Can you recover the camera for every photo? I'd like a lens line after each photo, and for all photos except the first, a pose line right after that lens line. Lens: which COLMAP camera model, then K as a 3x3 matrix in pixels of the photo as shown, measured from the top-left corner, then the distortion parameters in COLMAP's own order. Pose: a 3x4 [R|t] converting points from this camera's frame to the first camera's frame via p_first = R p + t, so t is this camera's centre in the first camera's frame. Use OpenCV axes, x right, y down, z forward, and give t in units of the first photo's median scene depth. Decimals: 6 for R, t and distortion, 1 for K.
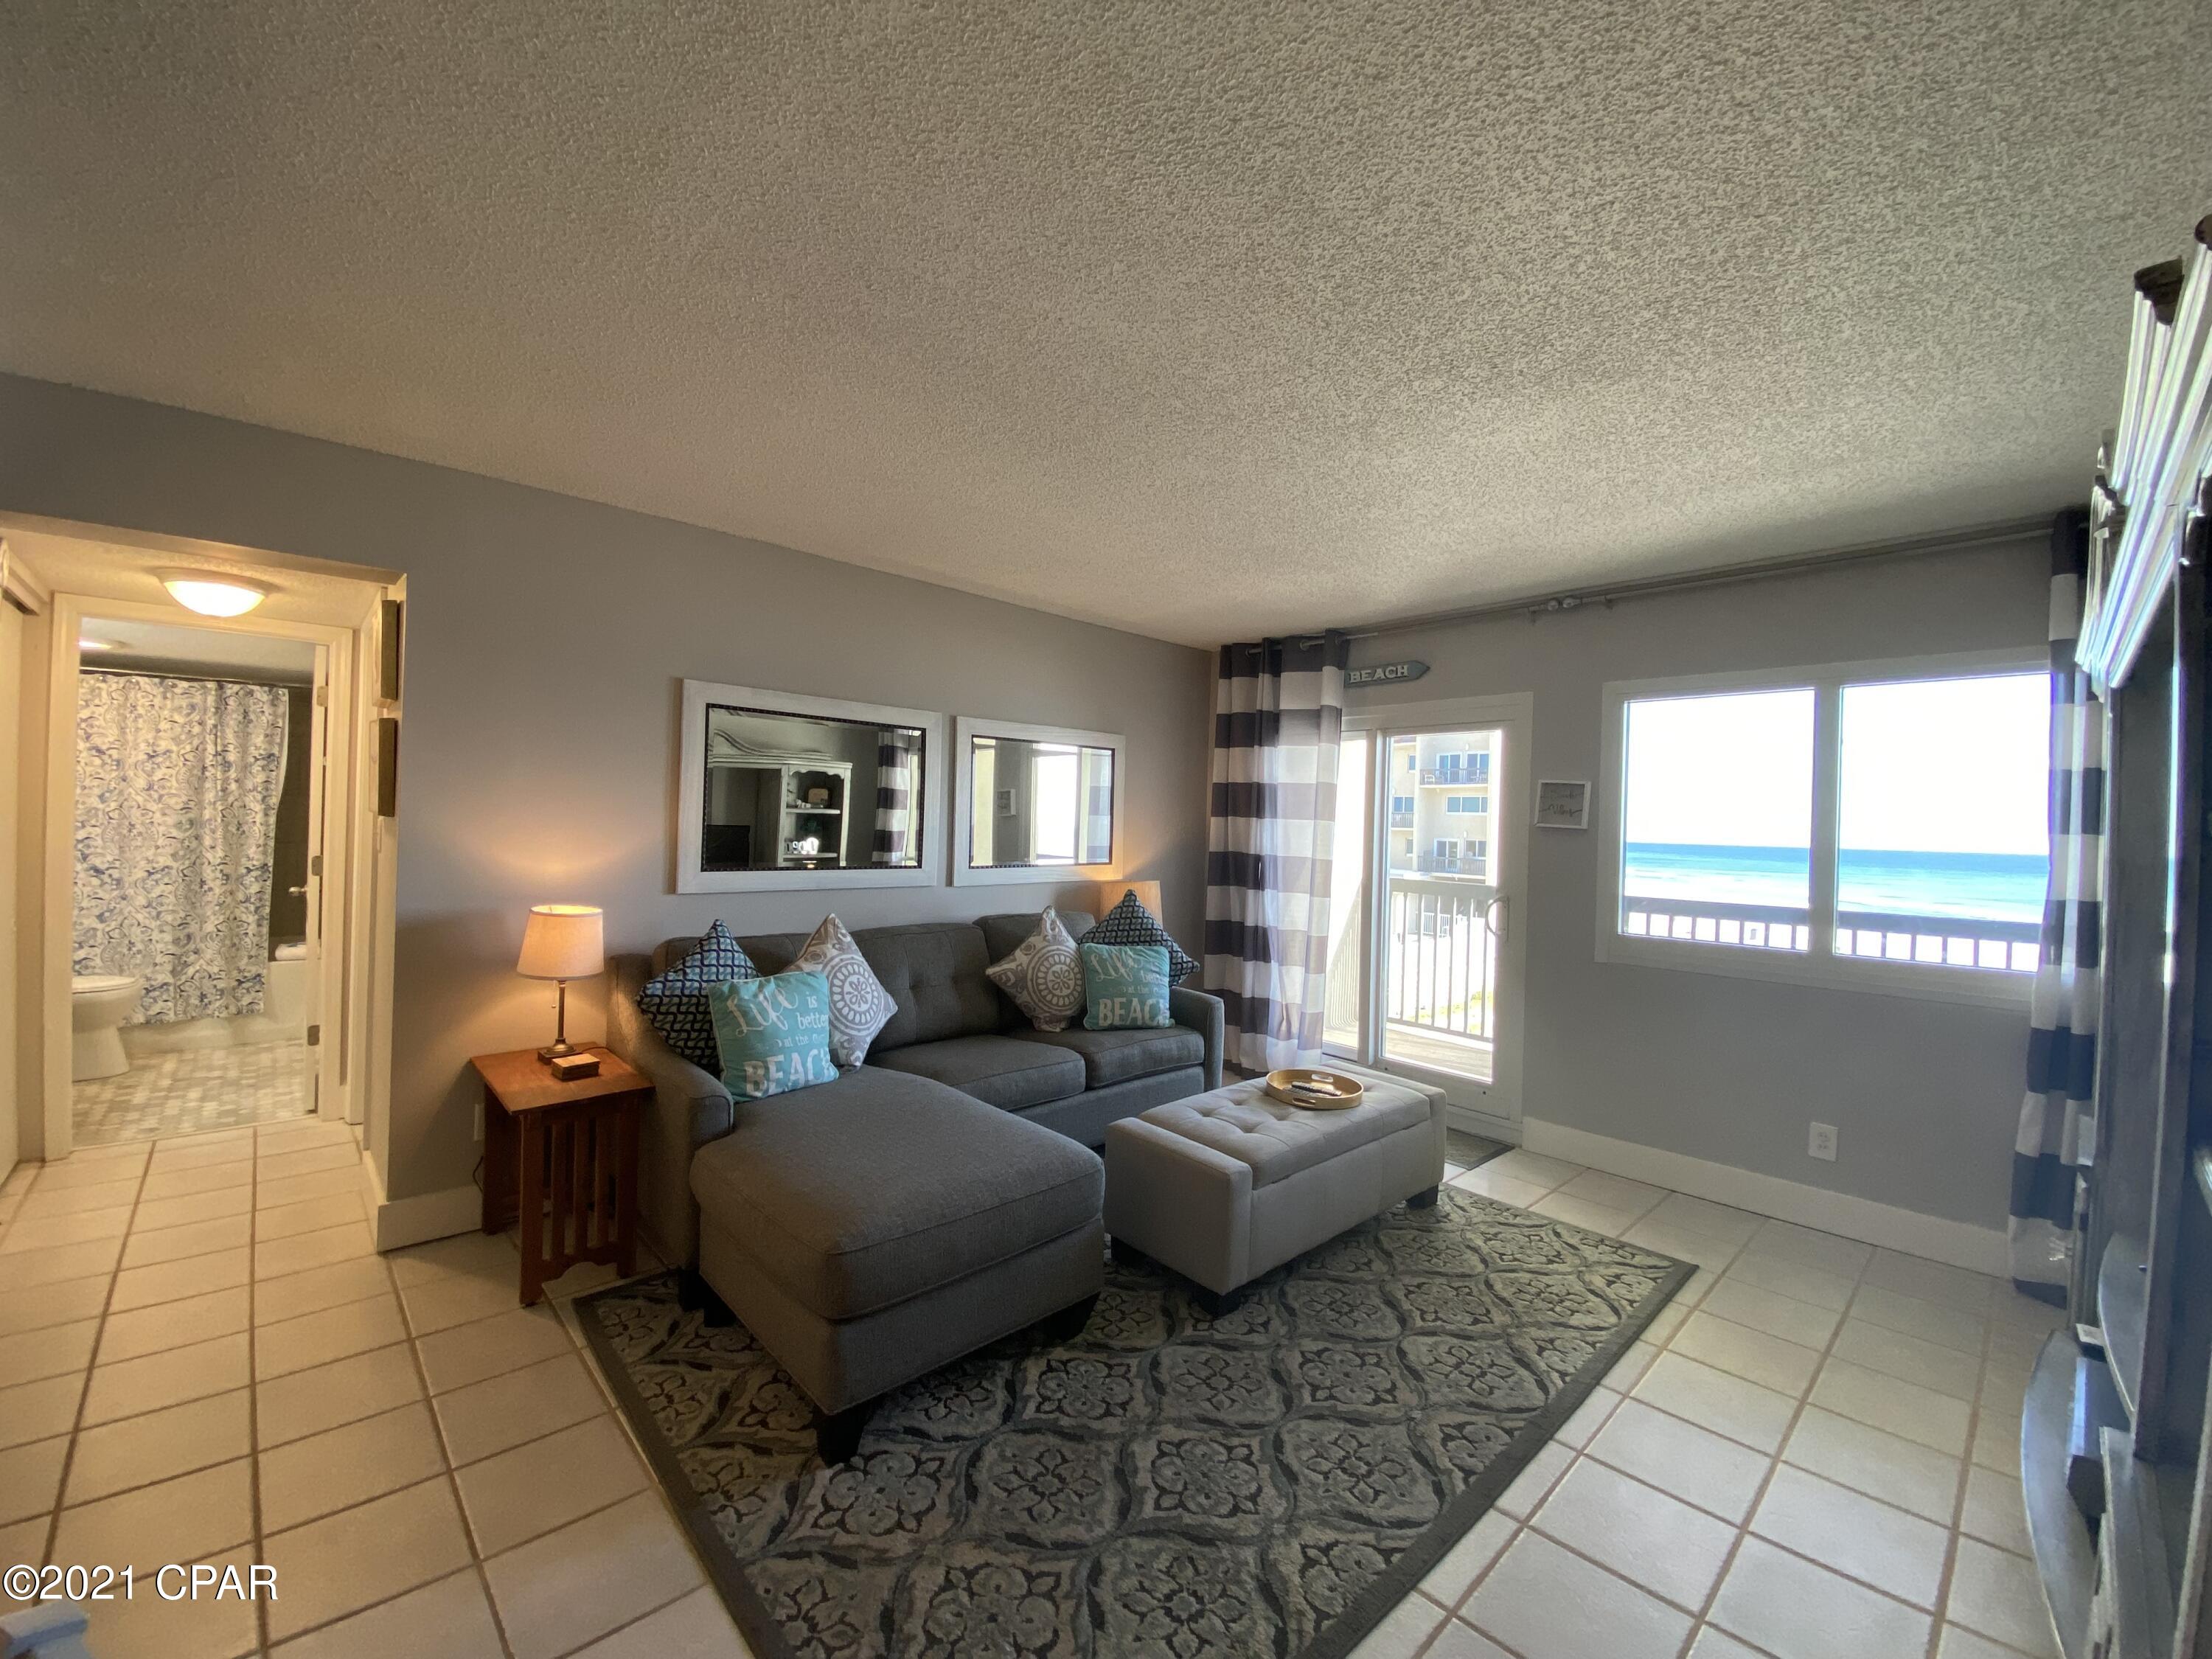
lens RADIAL K [[905.1, 0, 1094.2], [0, 905.1, 825.3], [0, 0, 1]] dist [0.015557, -0.017992]
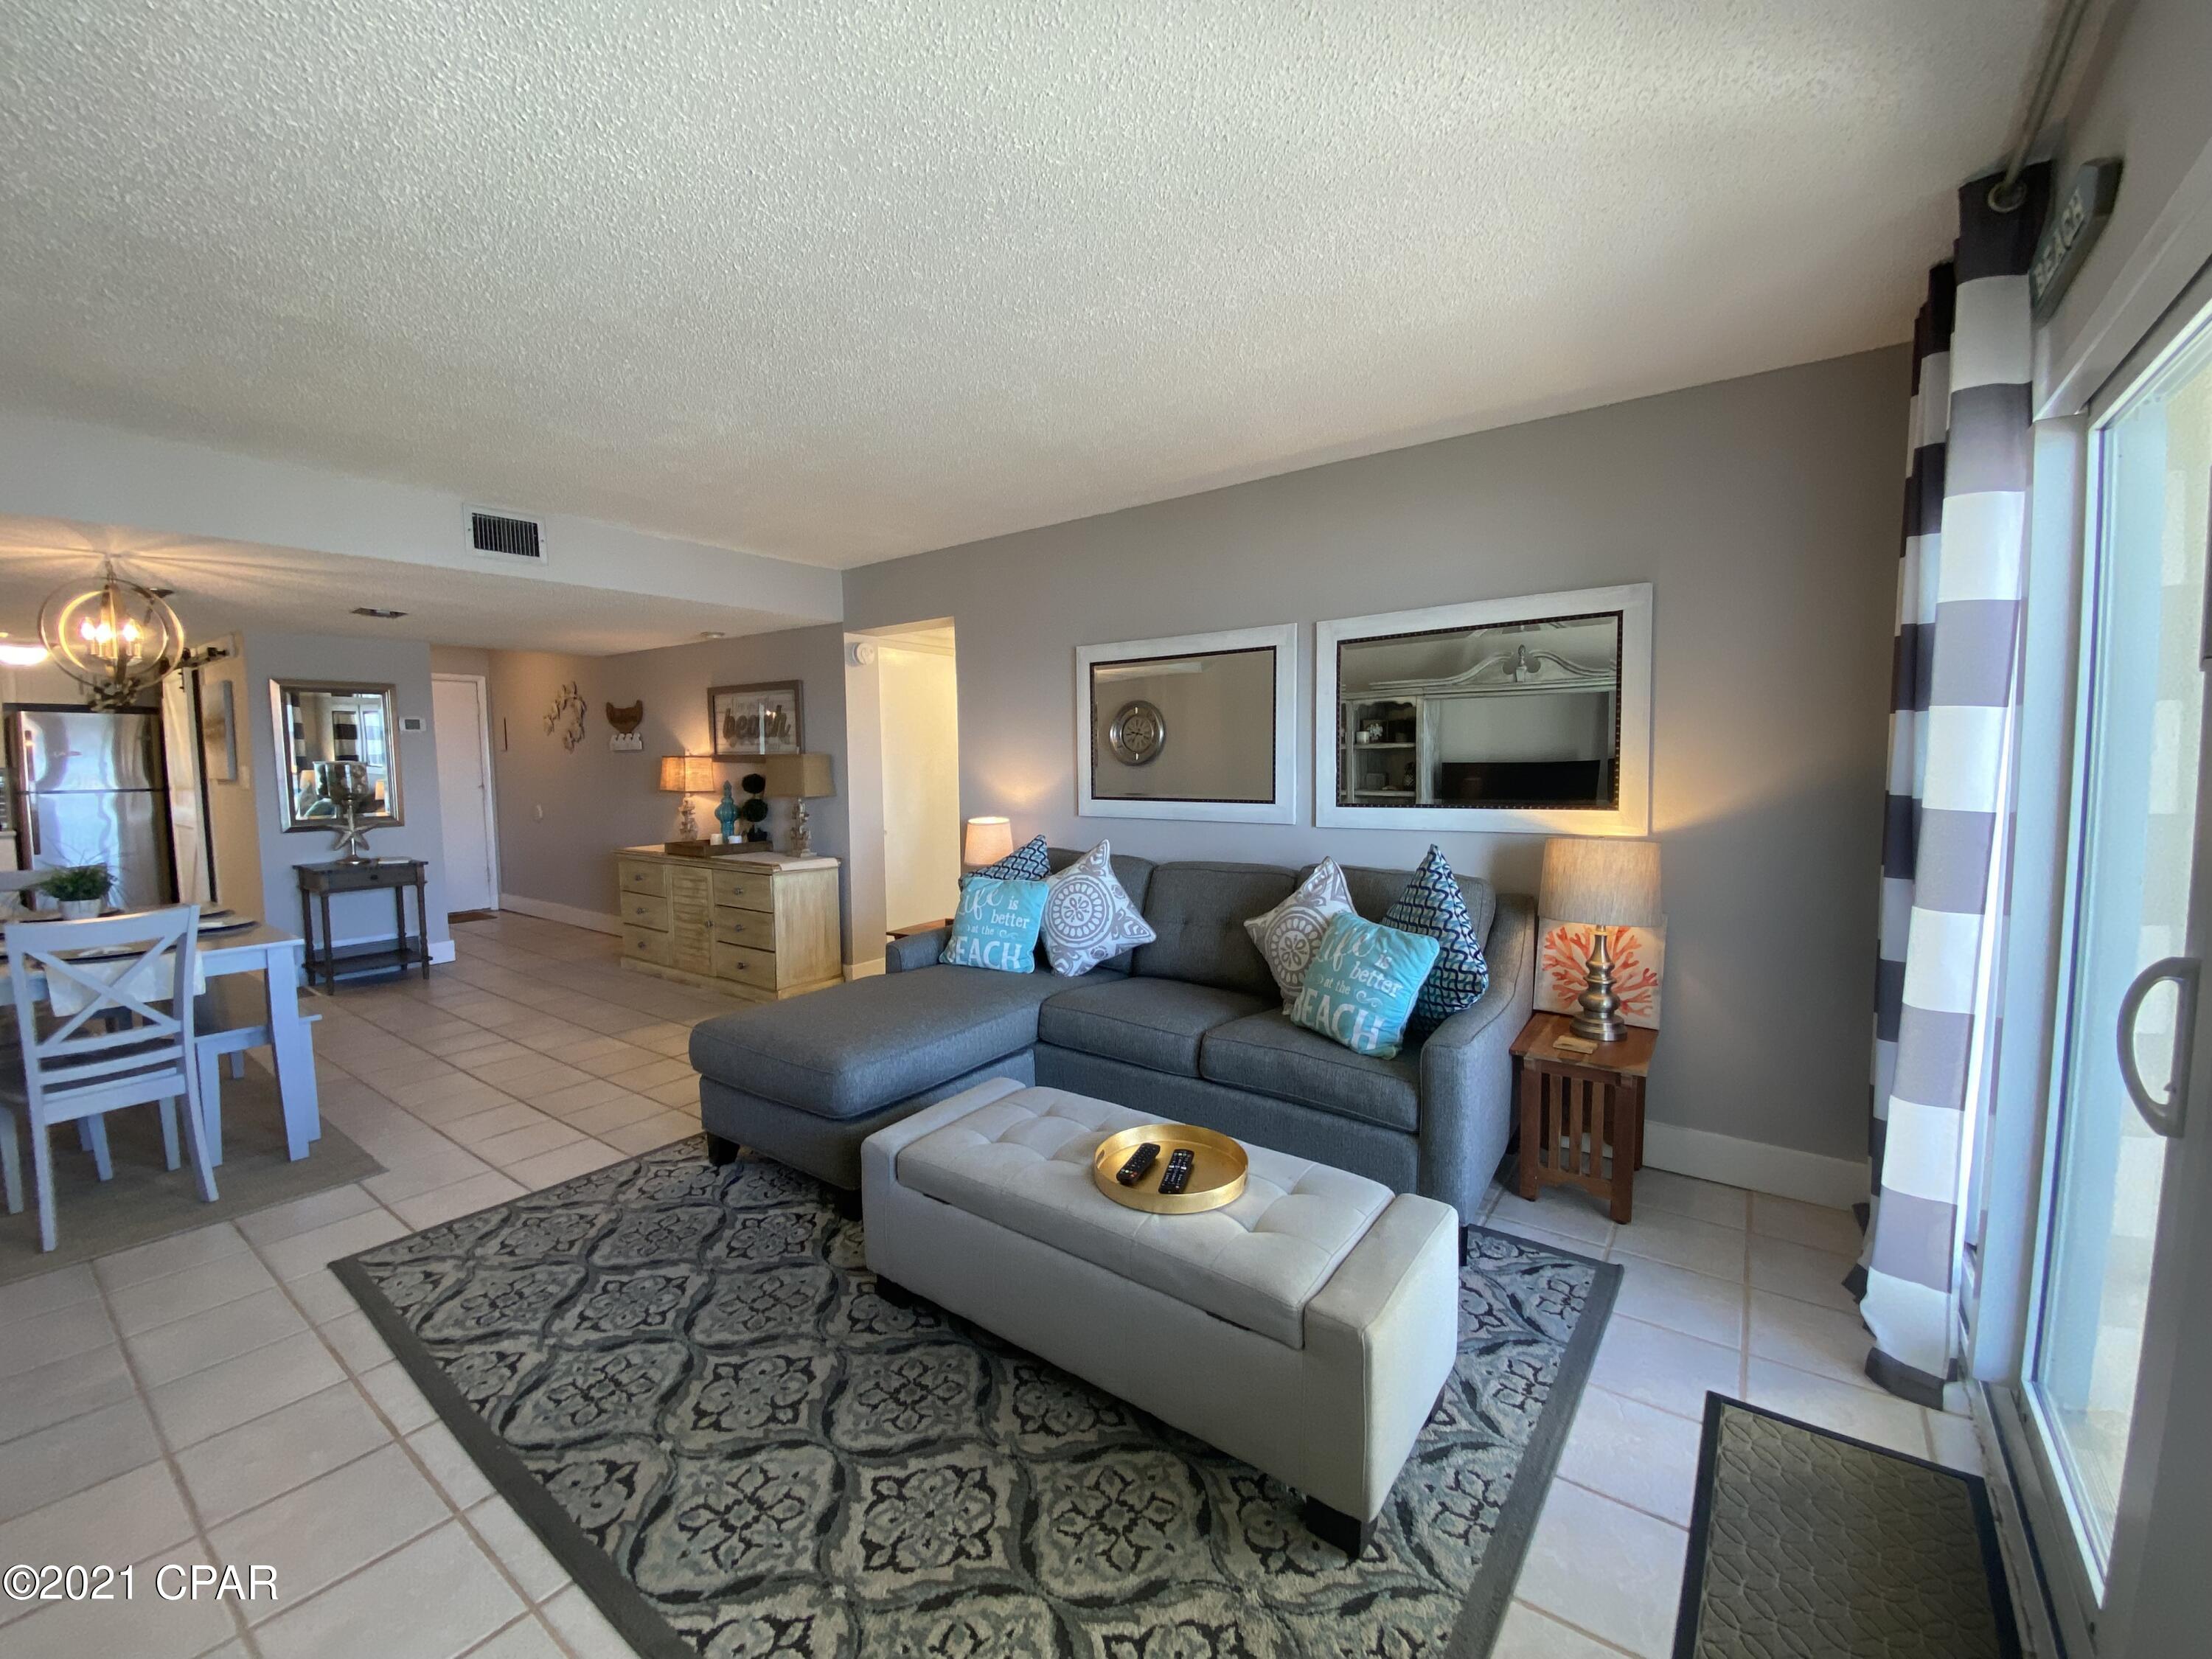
lens RADIAL K [[905.1, 0, 1113.2], [0, 905.1, 830.4], [0, 0, 1]] dist [0.015557, -0.017992]
pose [[0.182617, 0.048123, -0.982006, 0.807239], [0.011100, 0.998637, 0.051002, 0.033297], [0.983122, -0.020214, 0.181834, 0.837697]]
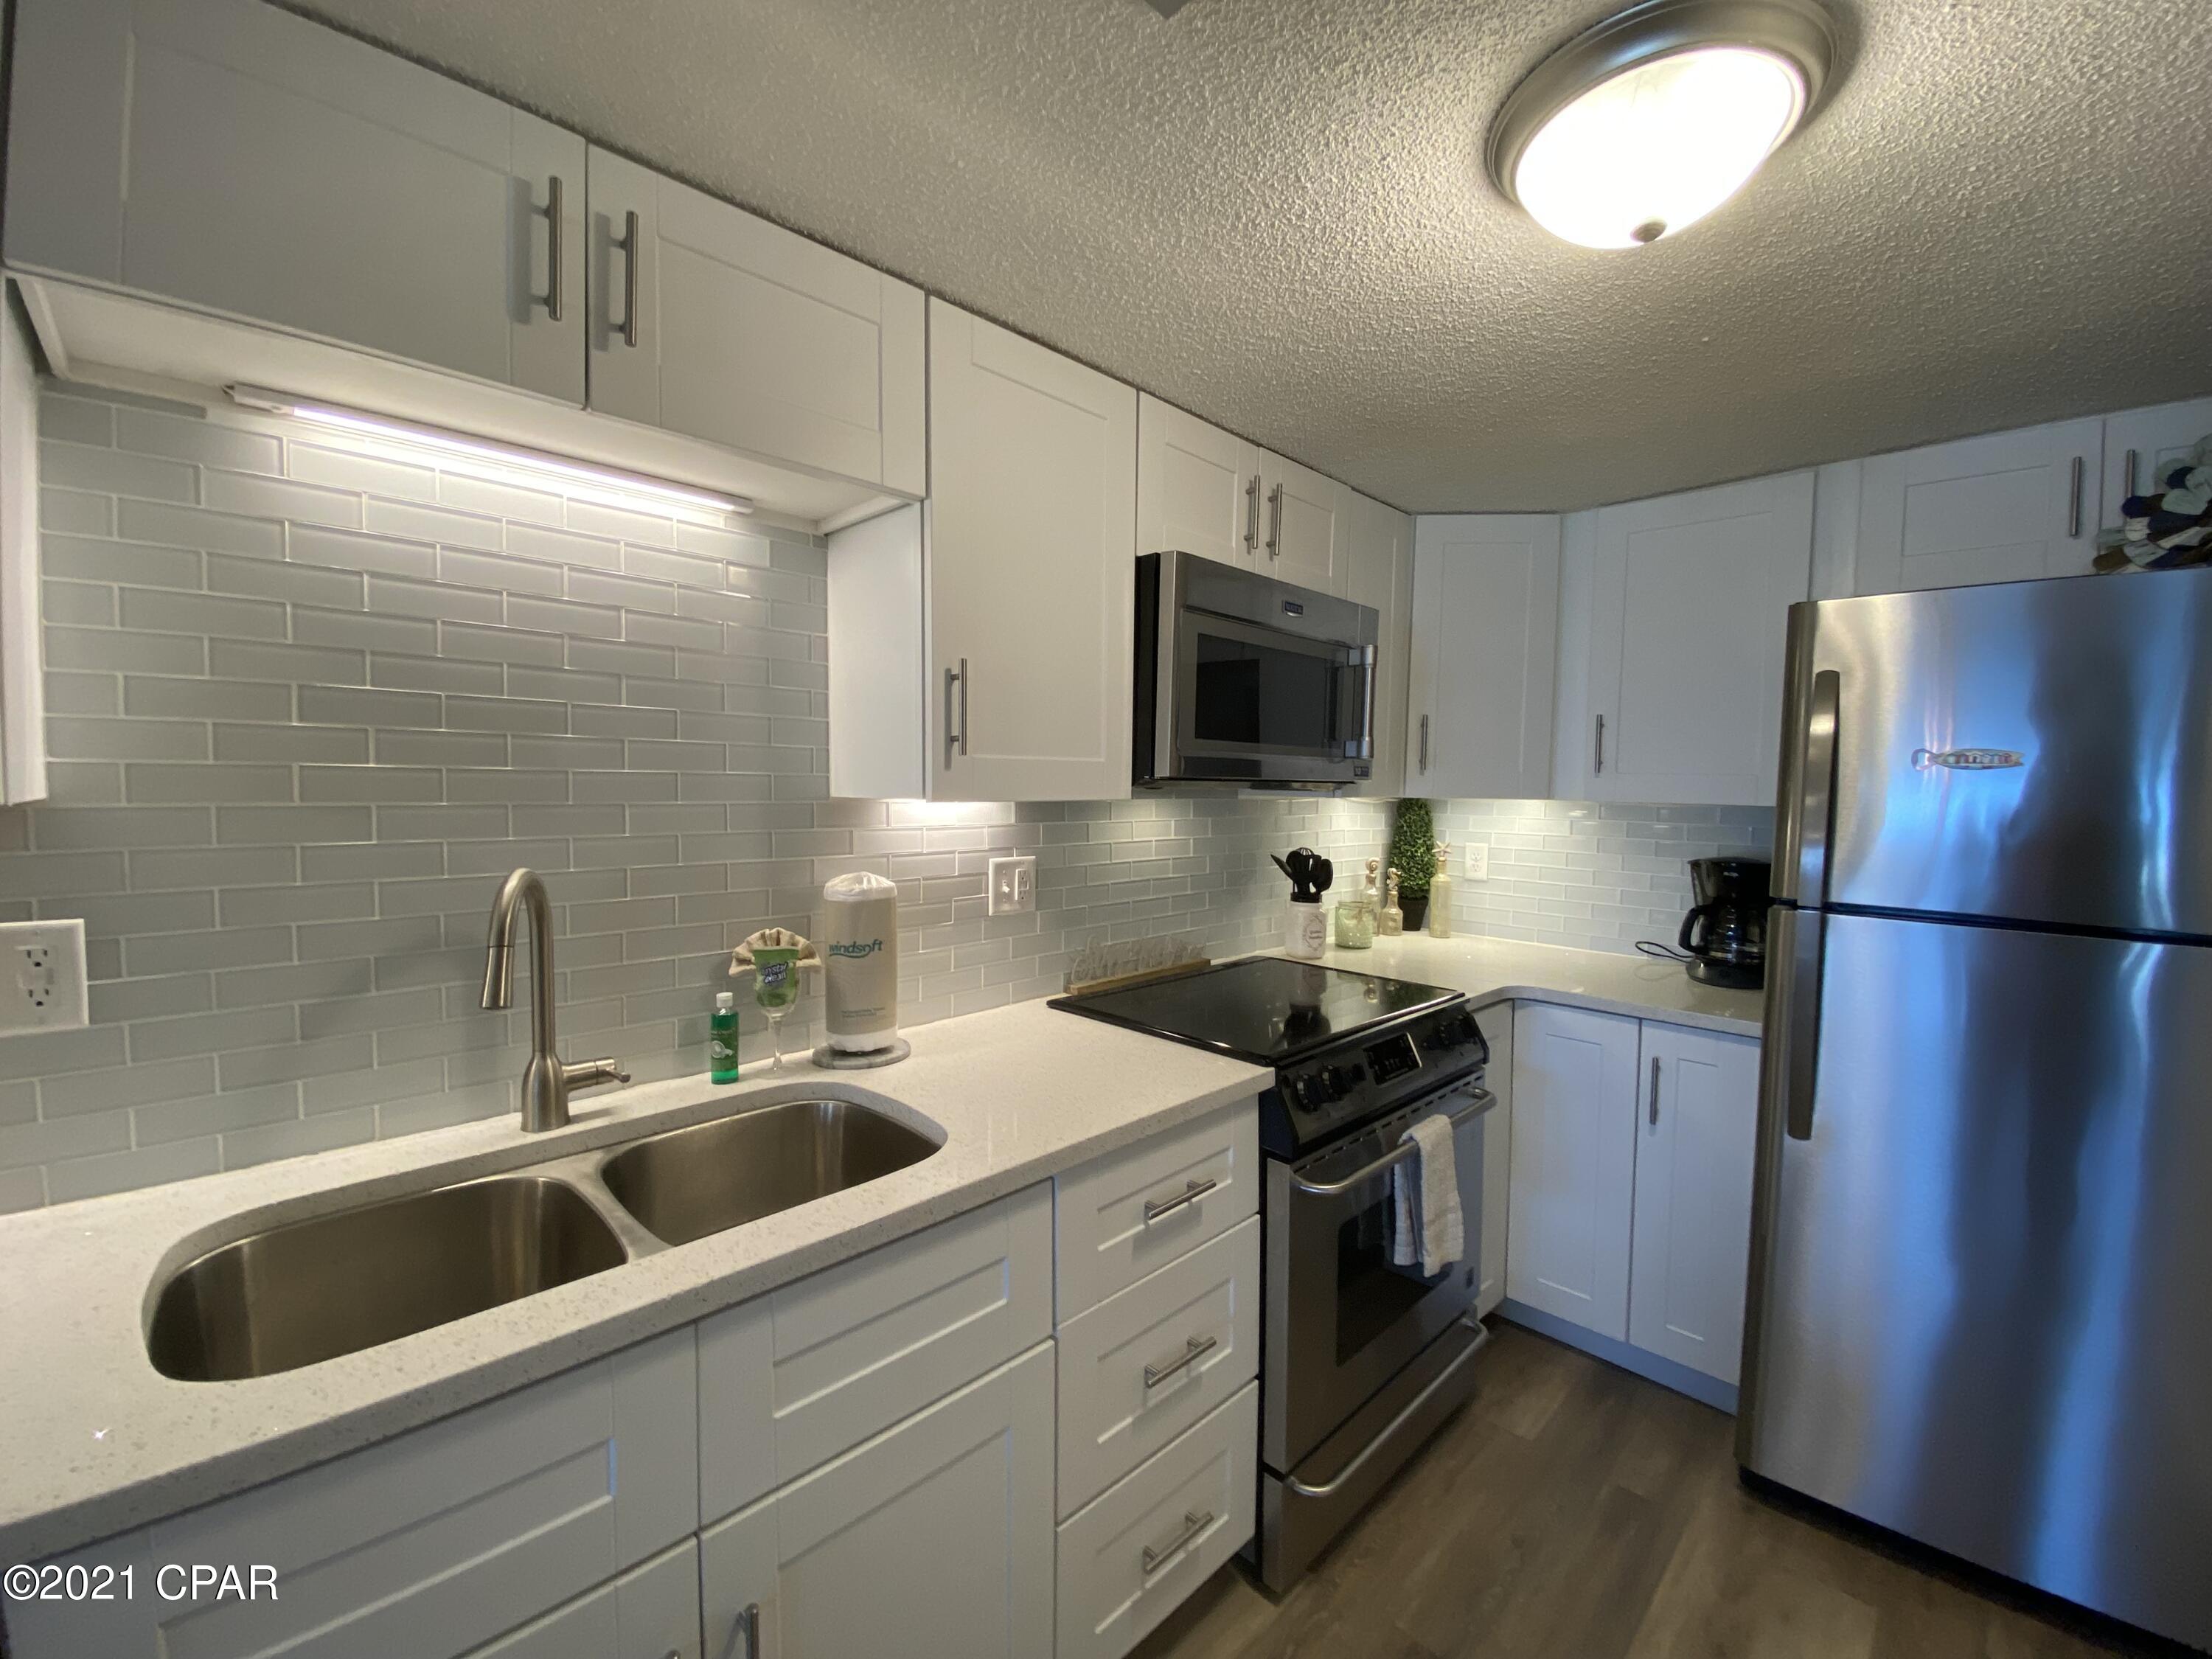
lens RADIAL K [[905.1, 0, 1083.3], [0, 905.1, 821.5], [0, 0, 1]] dist [0.015557, -0.017992]
pose [[-0.998817, -0.041001, -0.026128, -1.094233], [-0.042119, 0.998152, 0.043809, -0.030255], [0.024283, 0.044858, -0.998698, -0.612494]]
